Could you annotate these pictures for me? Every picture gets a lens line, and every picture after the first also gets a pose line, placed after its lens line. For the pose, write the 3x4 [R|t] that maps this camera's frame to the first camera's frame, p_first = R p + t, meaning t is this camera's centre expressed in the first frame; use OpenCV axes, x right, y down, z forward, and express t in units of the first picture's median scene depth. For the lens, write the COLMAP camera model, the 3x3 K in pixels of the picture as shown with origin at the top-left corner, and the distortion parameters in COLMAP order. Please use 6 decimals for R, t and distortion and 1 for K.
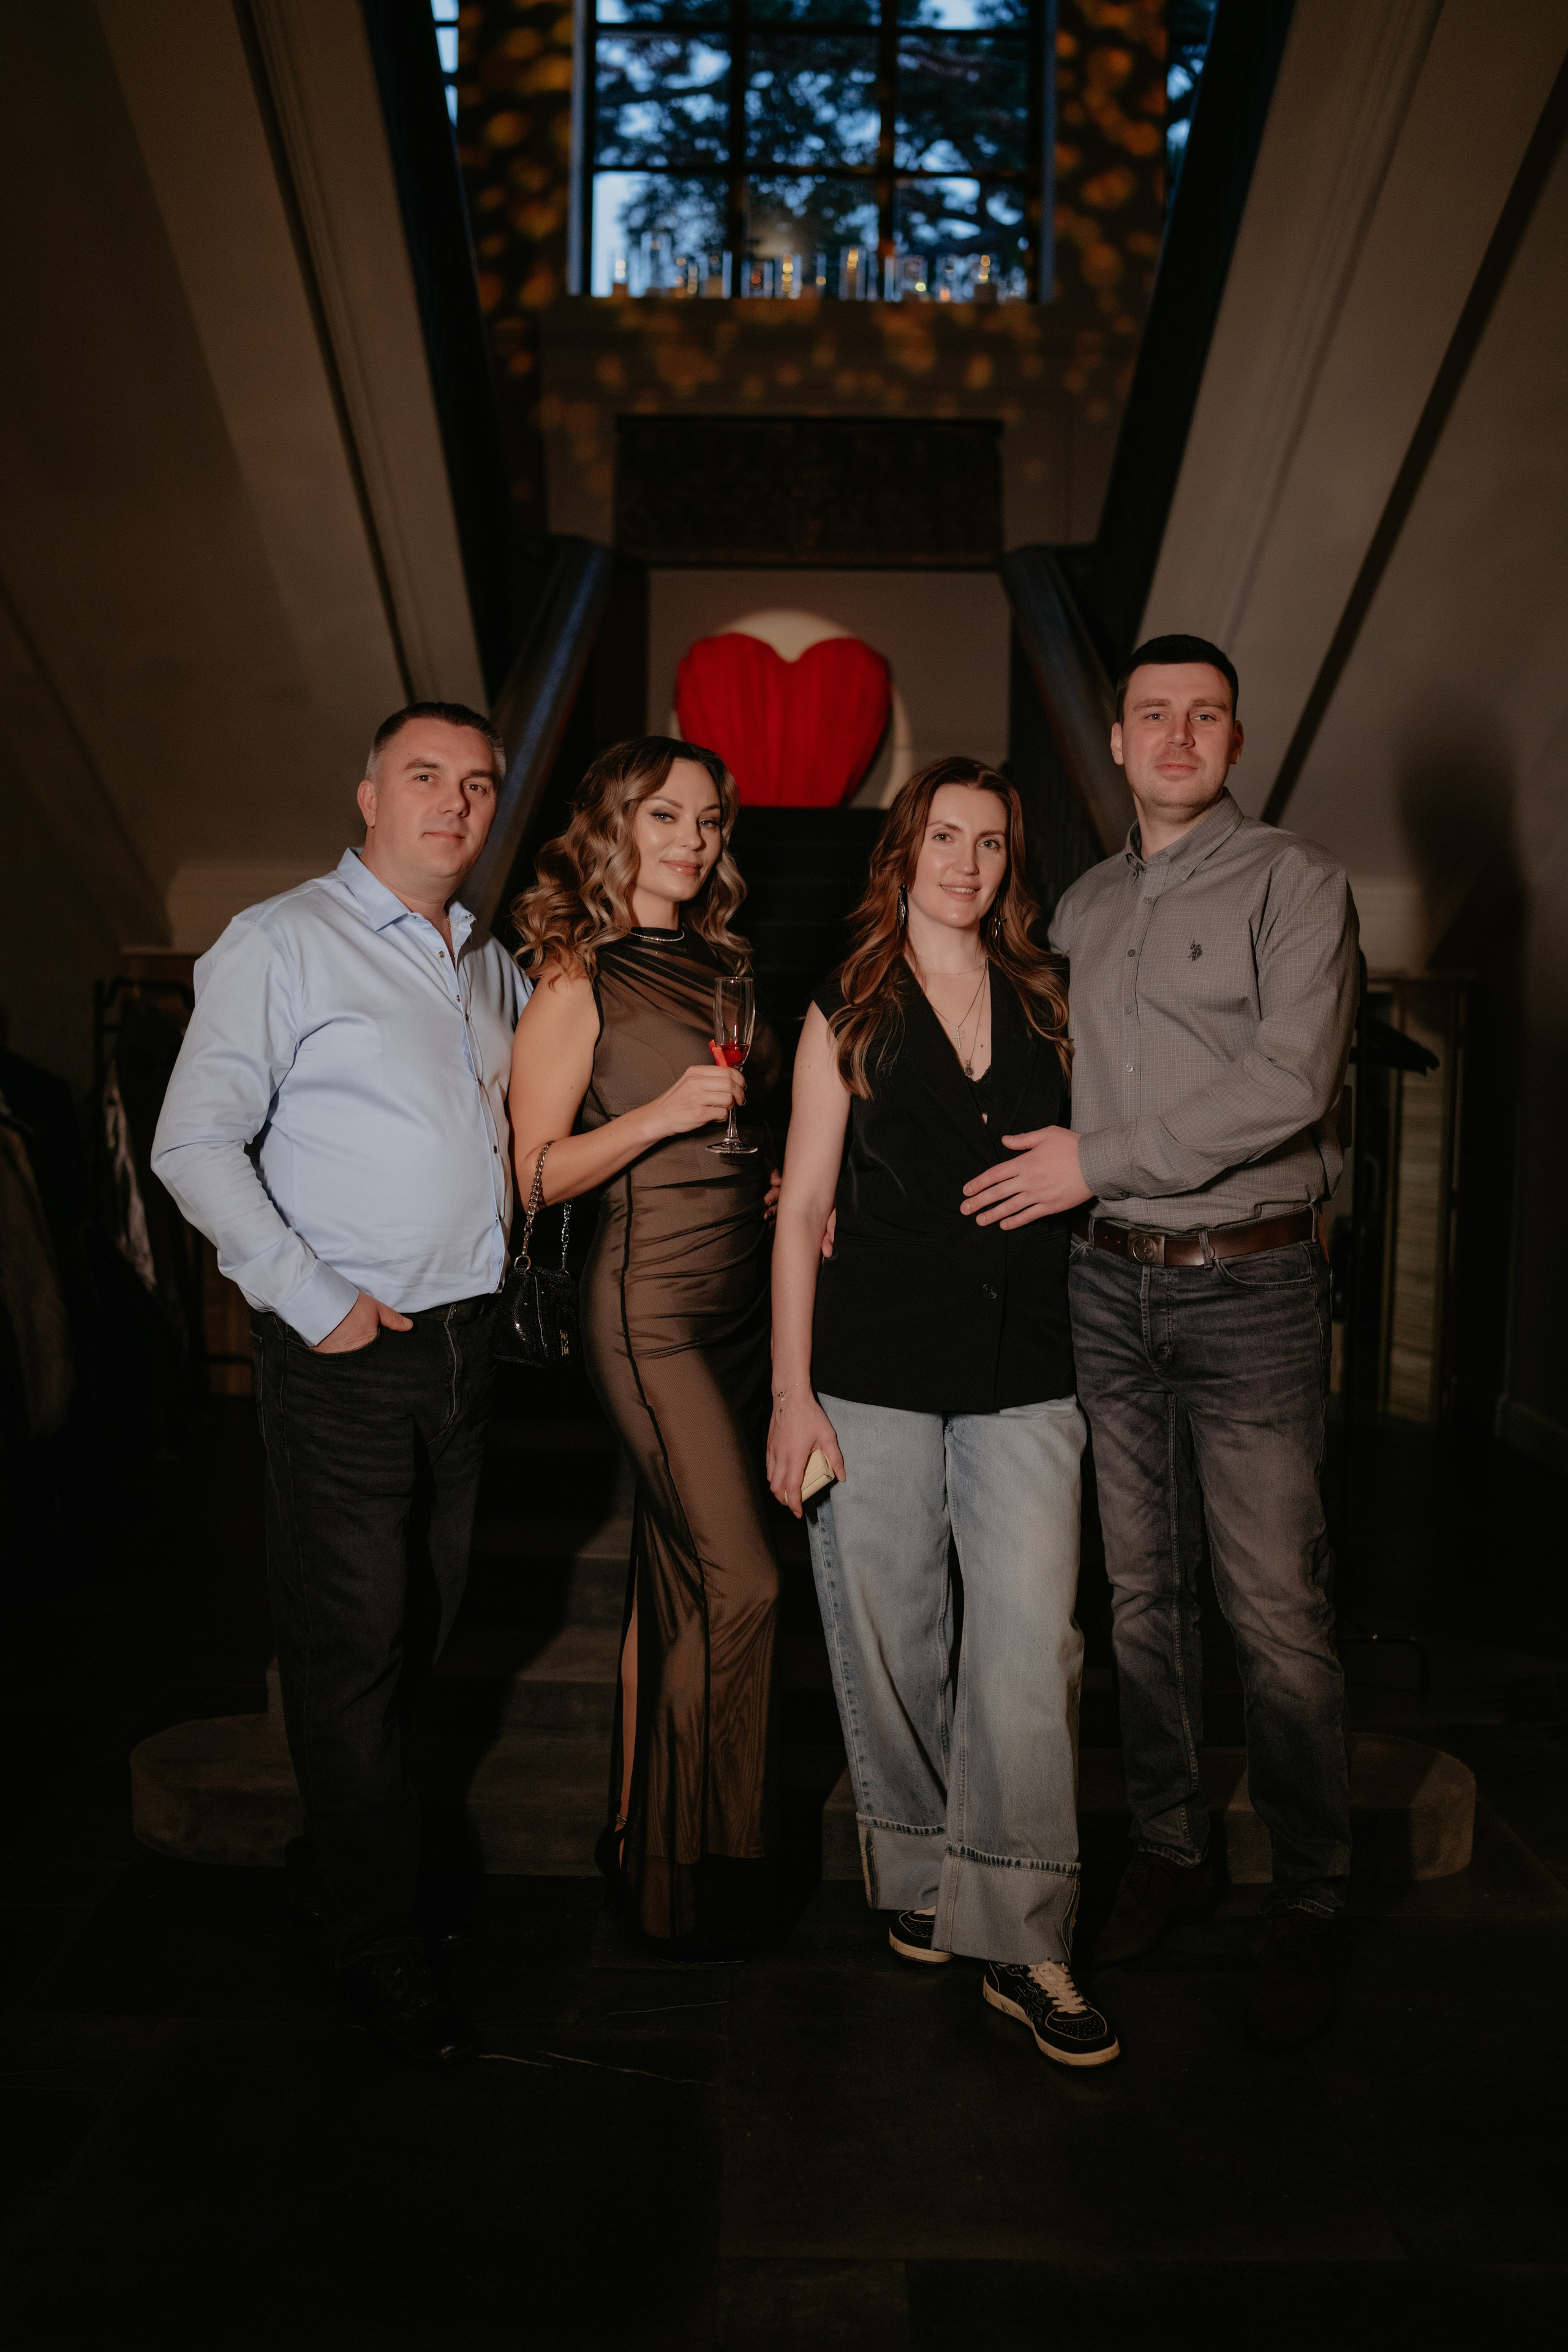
lens RADIAL K [[2246.9, 0, 784.0], [0, 2246.9, 1191.7], [0, 0, 1]] dist [-0.183268, 0.203678]
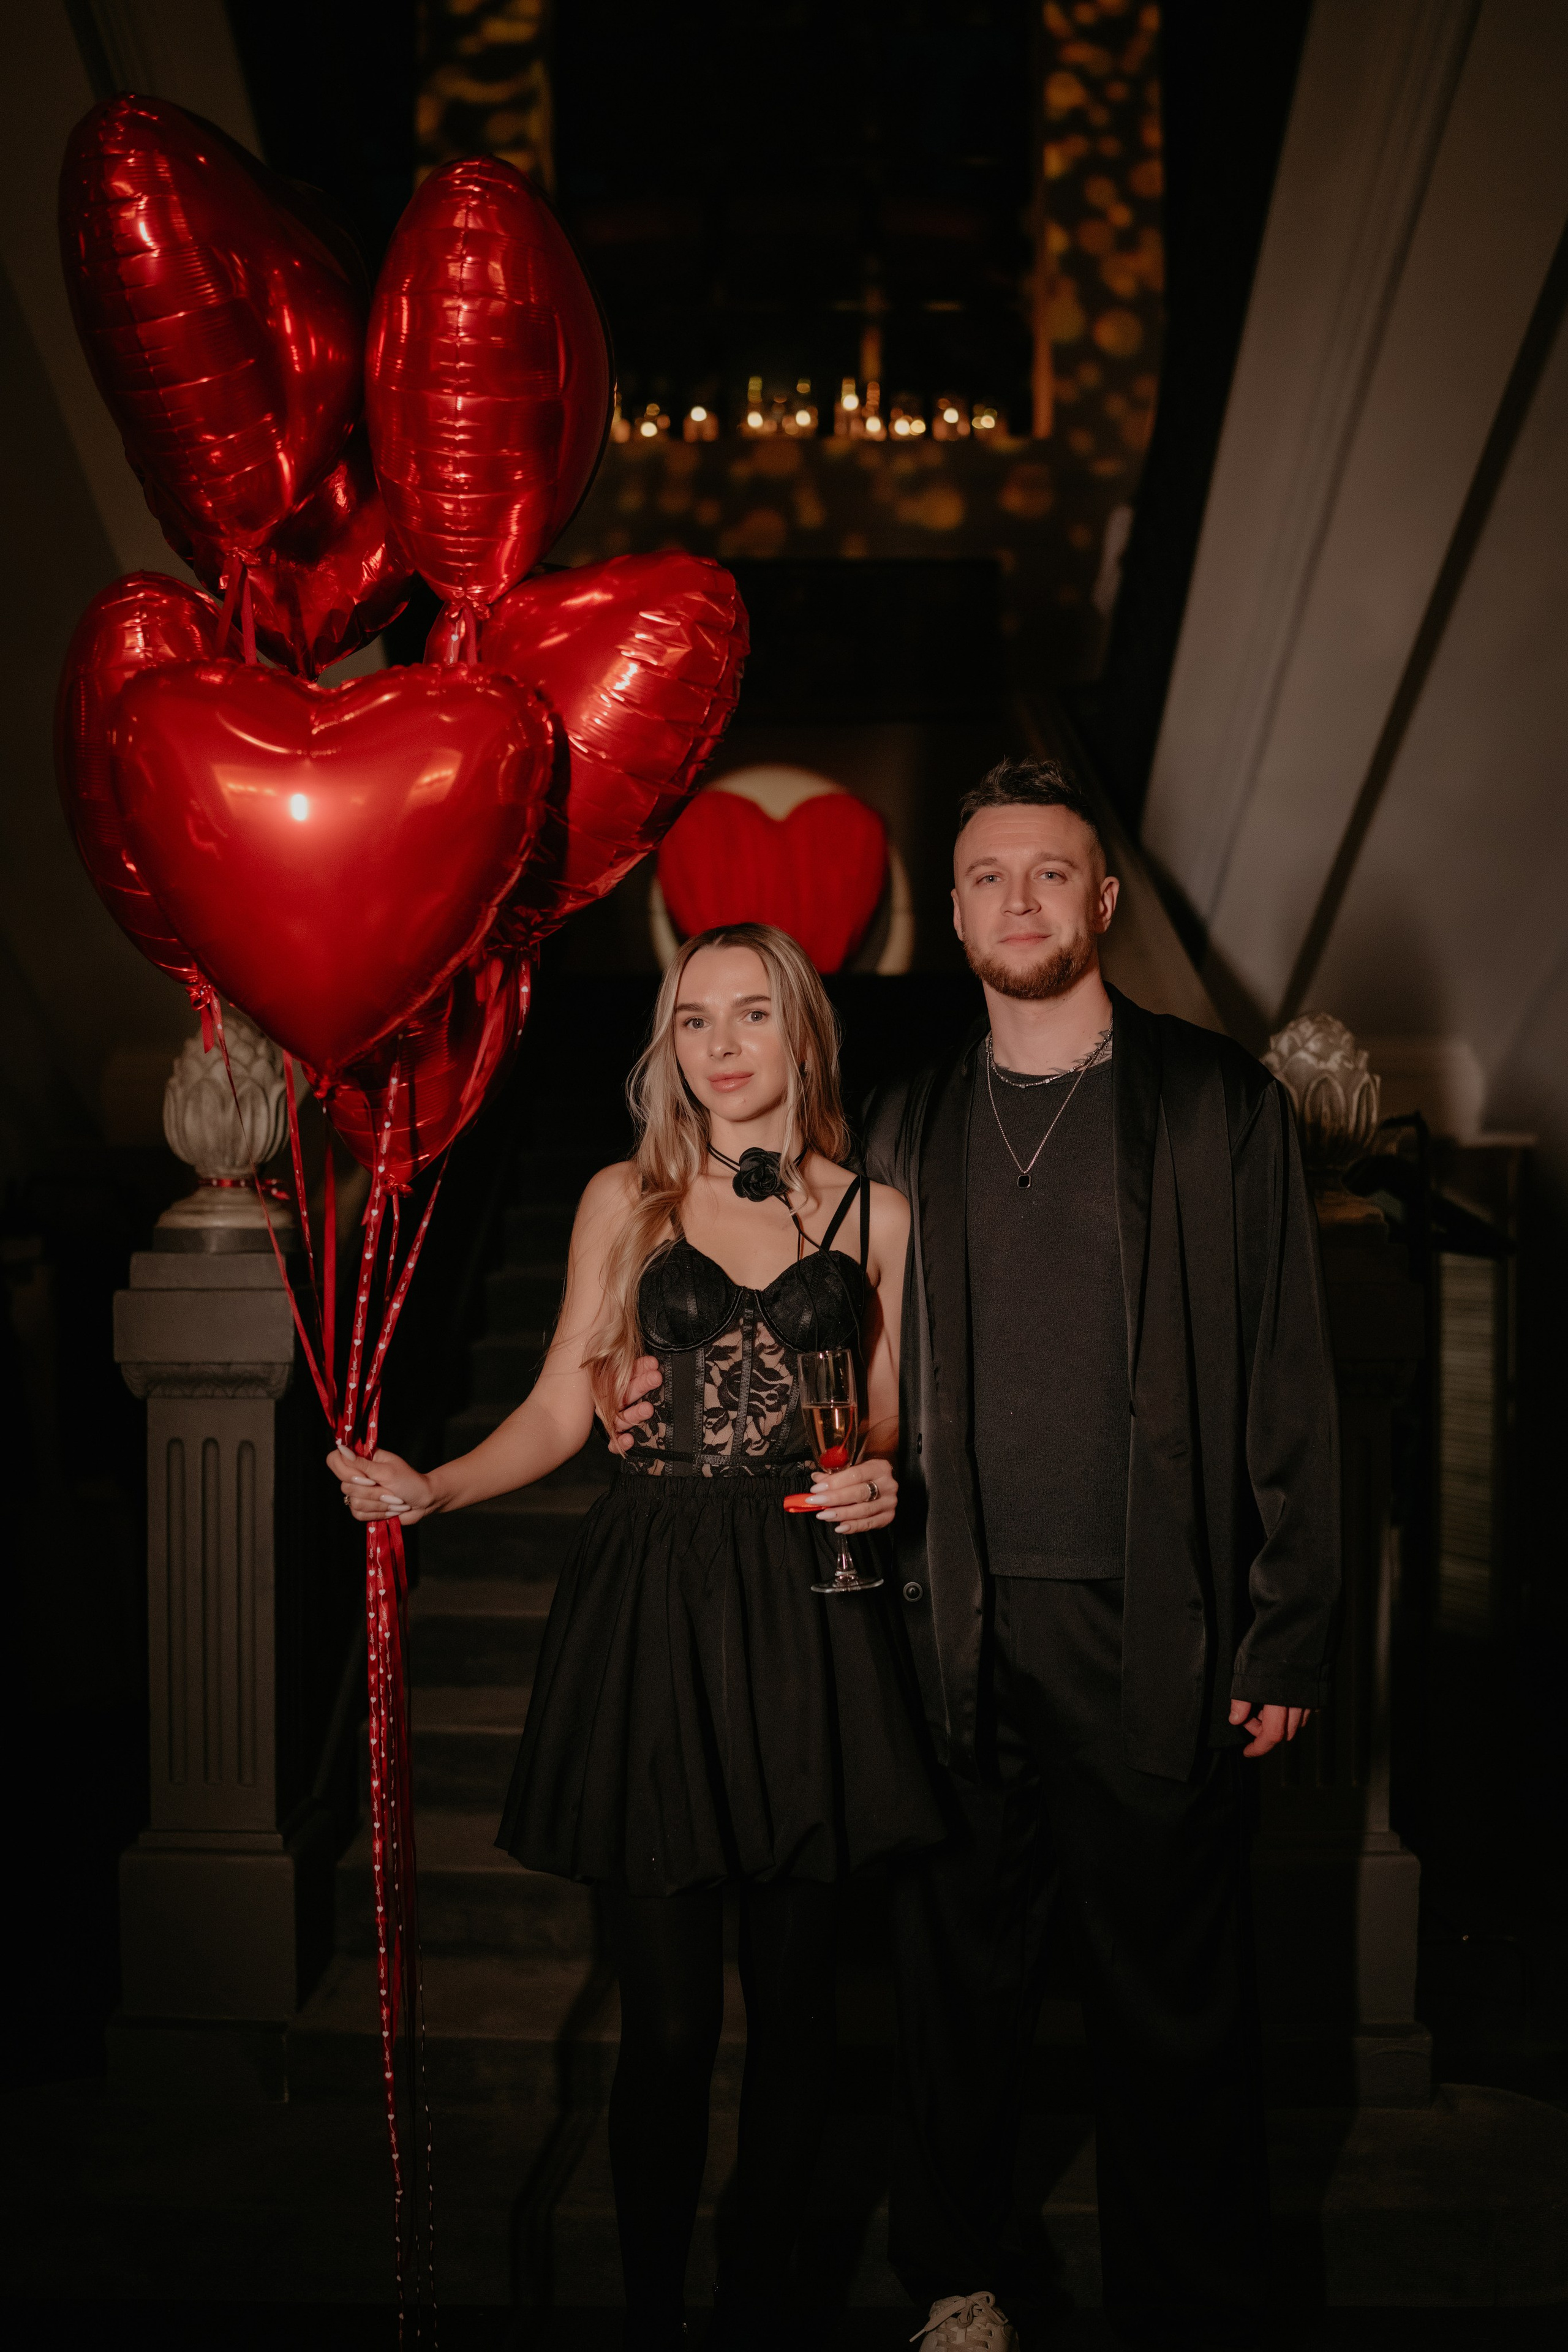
lens RADIAL K [[2246.9, 0, 784.0], [0, 2246.9, 1191.7], [0, 0, 1]] dist [-0.183268, 0.203678]
pose [[0.999711, -0.020343, -0.012792, 0.016341], [0.019281, 0.996747, -0.078253, -0.011542], [0.014342, 0.077983, 0.996851, 0.092506]]
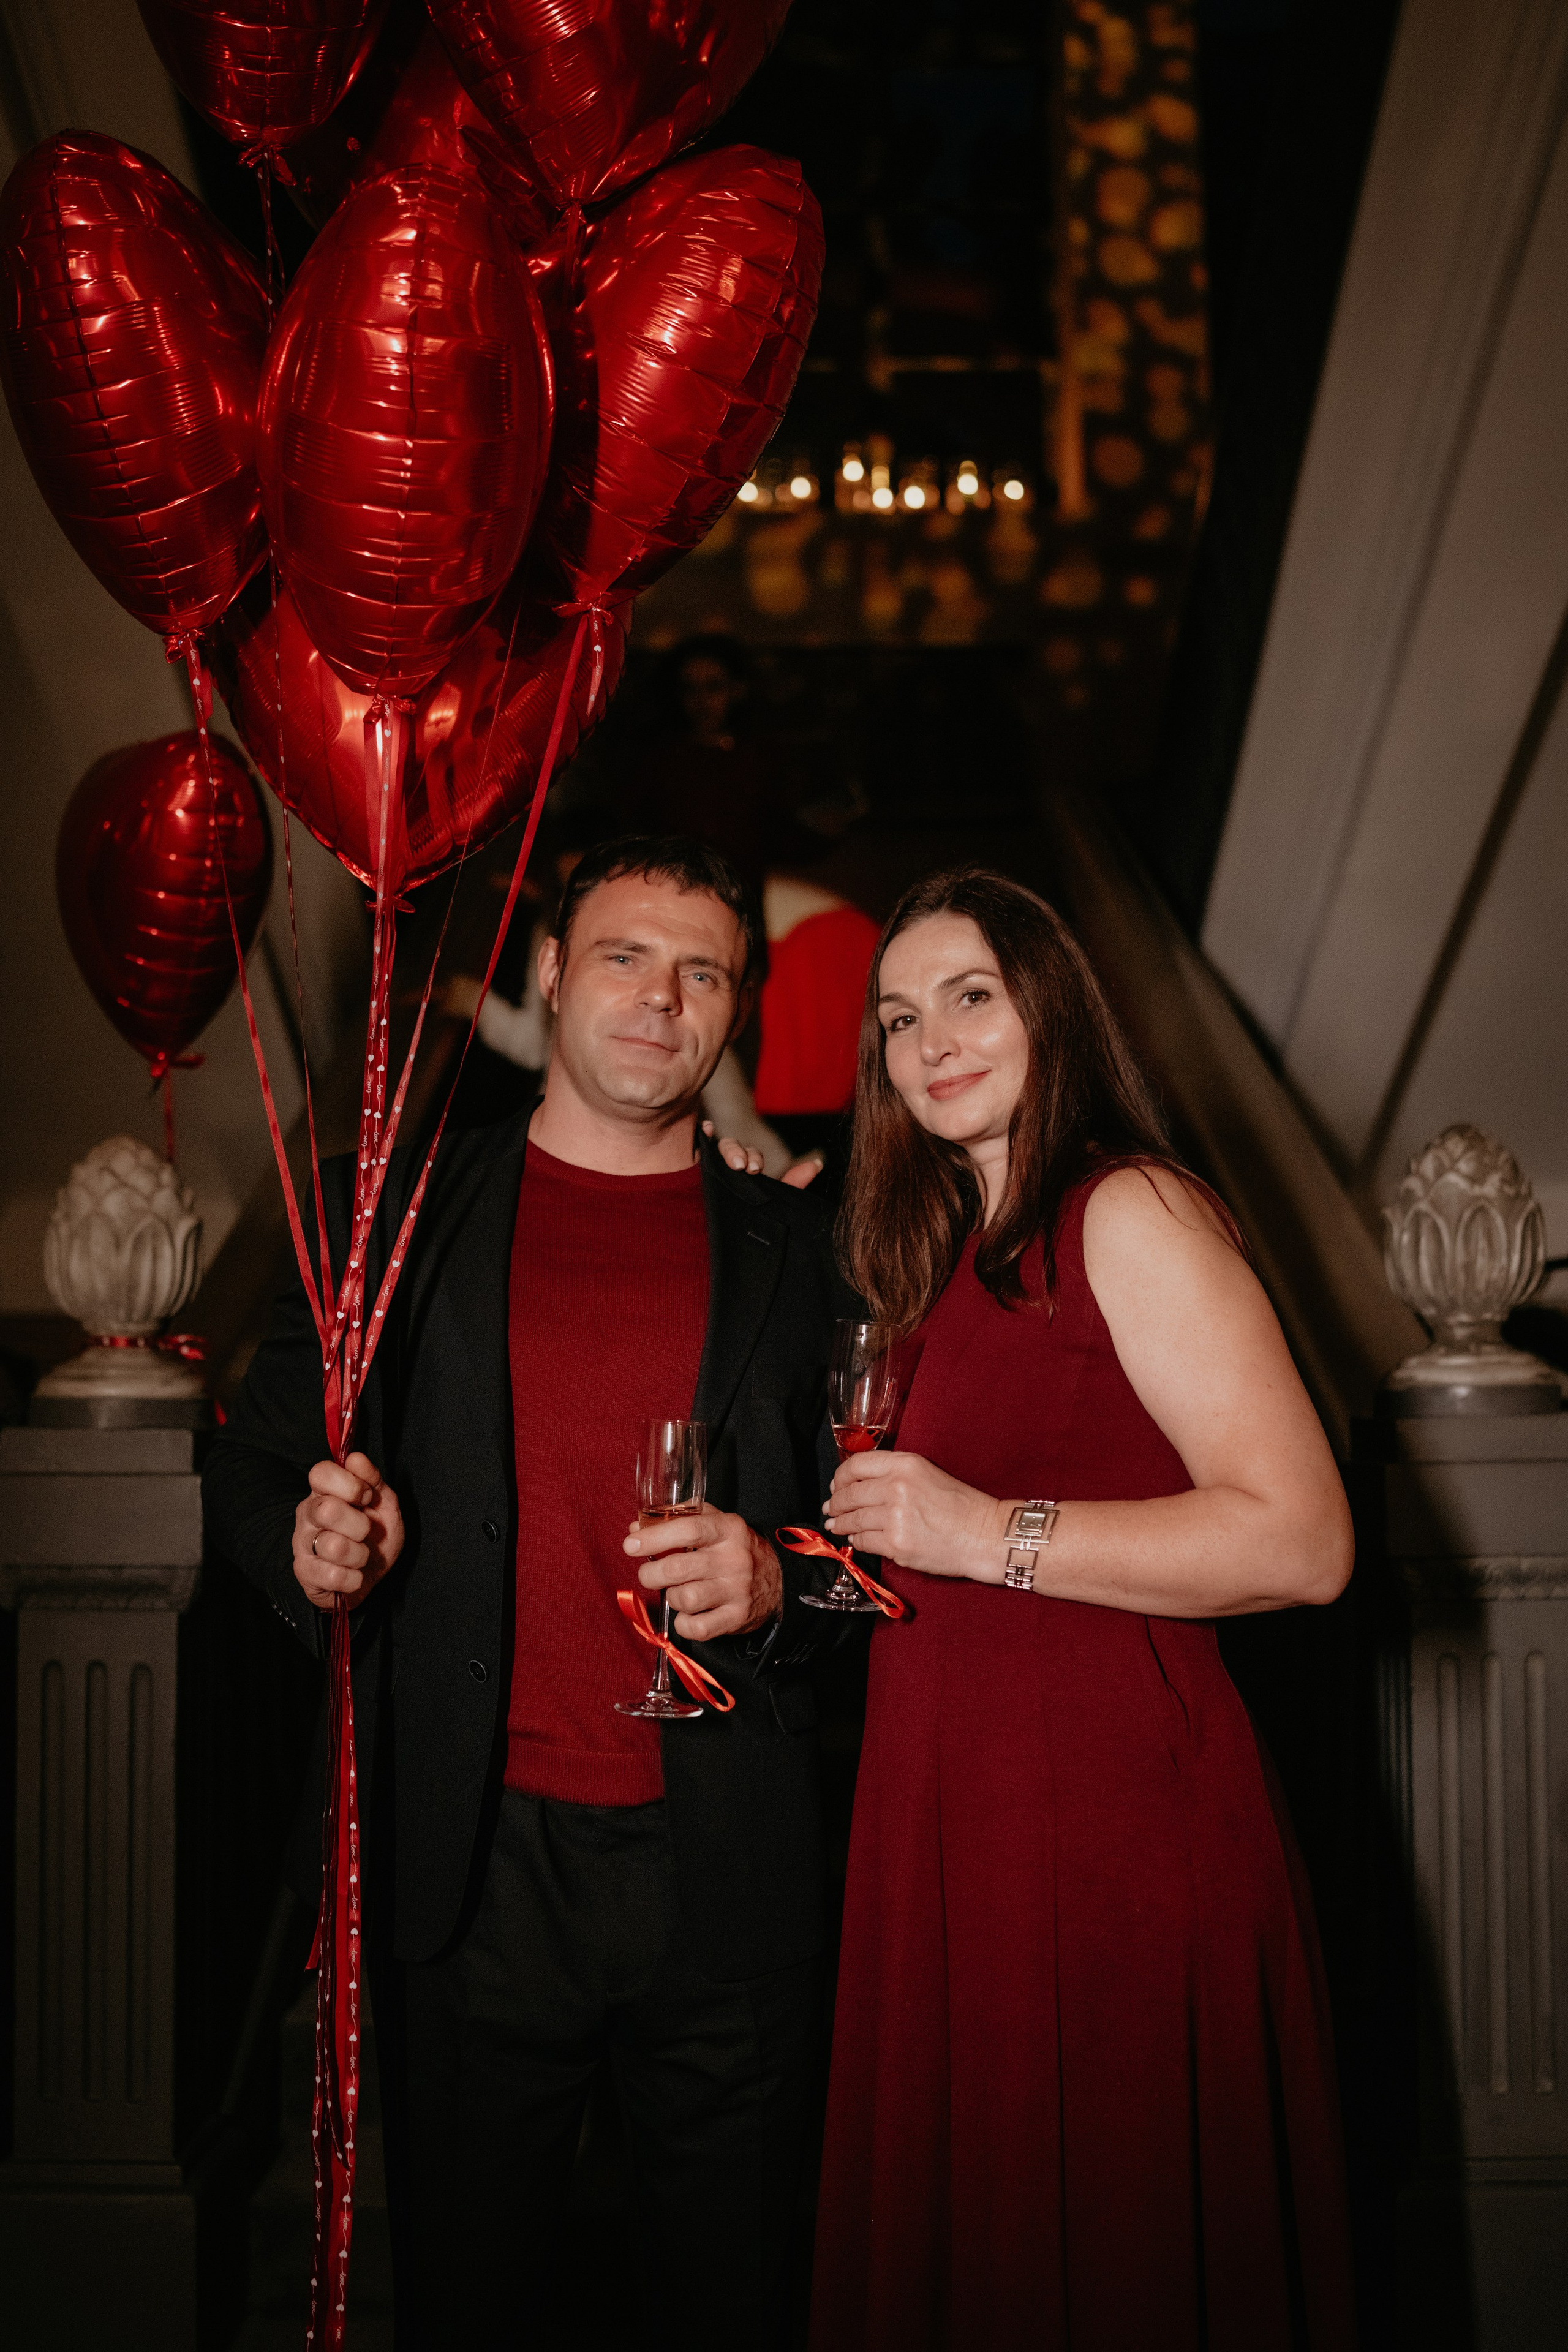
lens RADIAL K [[2476.5, 0, 774.3], [0, 2476.5, 1179.8], [0, 0, 1]] dist [-0.185140, 0.220725]
pose [[0.999652, -0.024931, -0.008623, 0.008979], [0.023280, 0.987458, -0.156155, -0.011988], [0.012408, 0.155900, 0.987695, 0.139508]]
